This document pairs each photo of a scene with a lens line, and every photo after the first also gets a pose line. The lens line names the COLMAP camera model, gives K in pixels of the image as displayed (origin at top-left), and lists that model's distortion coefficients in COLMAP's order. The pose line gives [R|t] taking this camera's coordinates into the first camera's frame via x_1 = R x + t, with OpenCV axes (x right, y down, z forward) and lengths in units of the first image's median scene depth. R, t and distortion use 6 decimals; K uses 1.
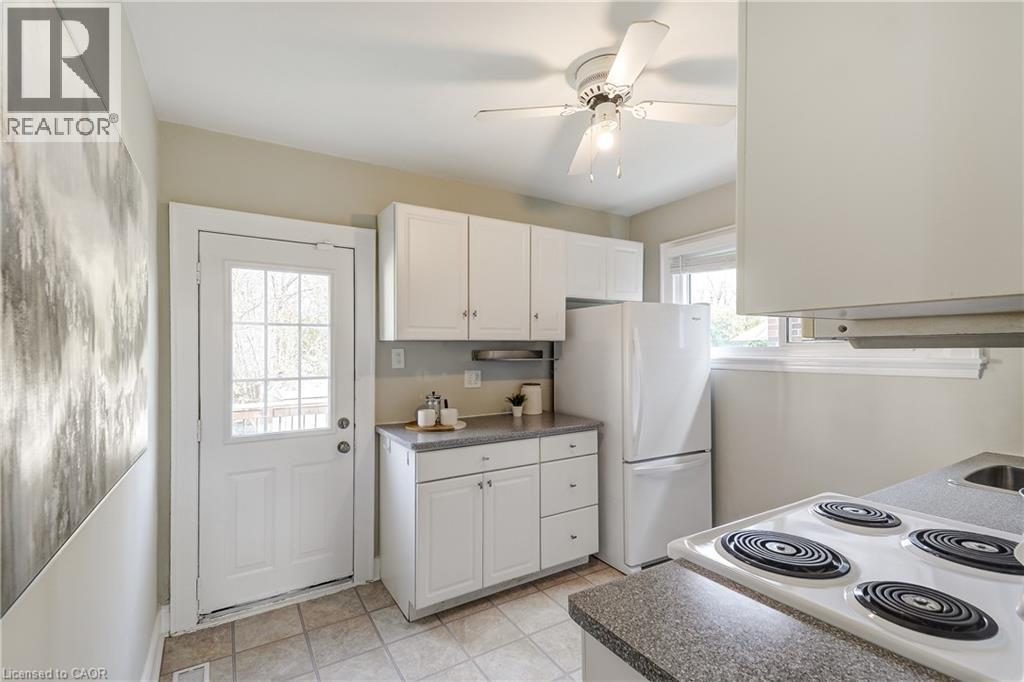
lens RADIAL K [[466.6, 0, 505.8], [0, 466.6, 347.4], [0, 0, 1]] dist [0.053114, -0.000037]
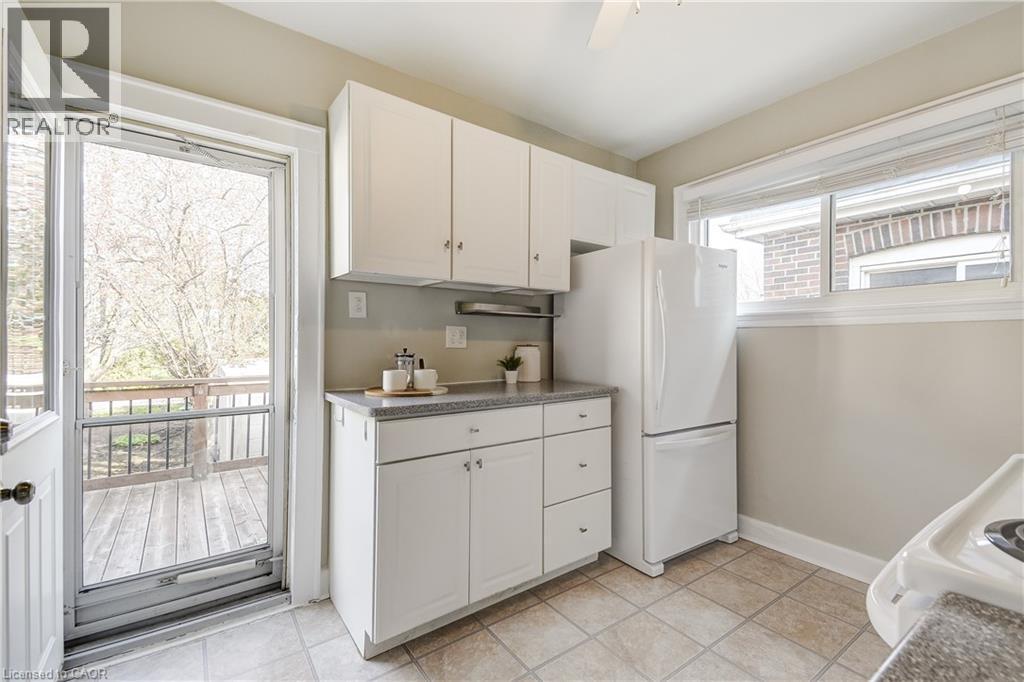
lens RADIAL K [[451.6, 0, 528.9], [0, 451.6, 337.9], [0, 0, 1]] dist [0.066705, -0.030391]
pose [[0.995117, 0.005638, 0.098545, -0.024961], [-0.004902, 0.999958, -0.007706, 0.081815], [-0.098585, 0.007185, 0.995103, 0.231818]]
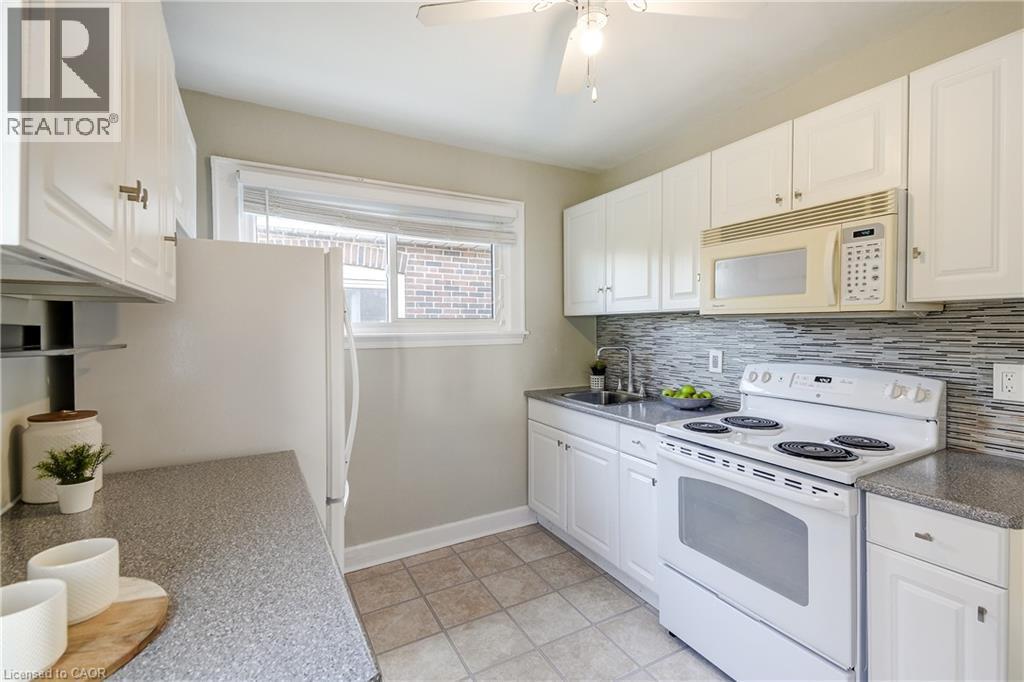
lens RADIAL K [[451.6, 0, 528.9], [0, 451.6, 337.9], [0, 0, 1]] dist [0.066705, -0.030391]
pose [[0.020263, -0.019738, 0.999600, -0.338519], [-0.002175, 0.999802, 0.019786, 0.010804], [-0.999792, -0.002575, 0.020216, 0.701864]]
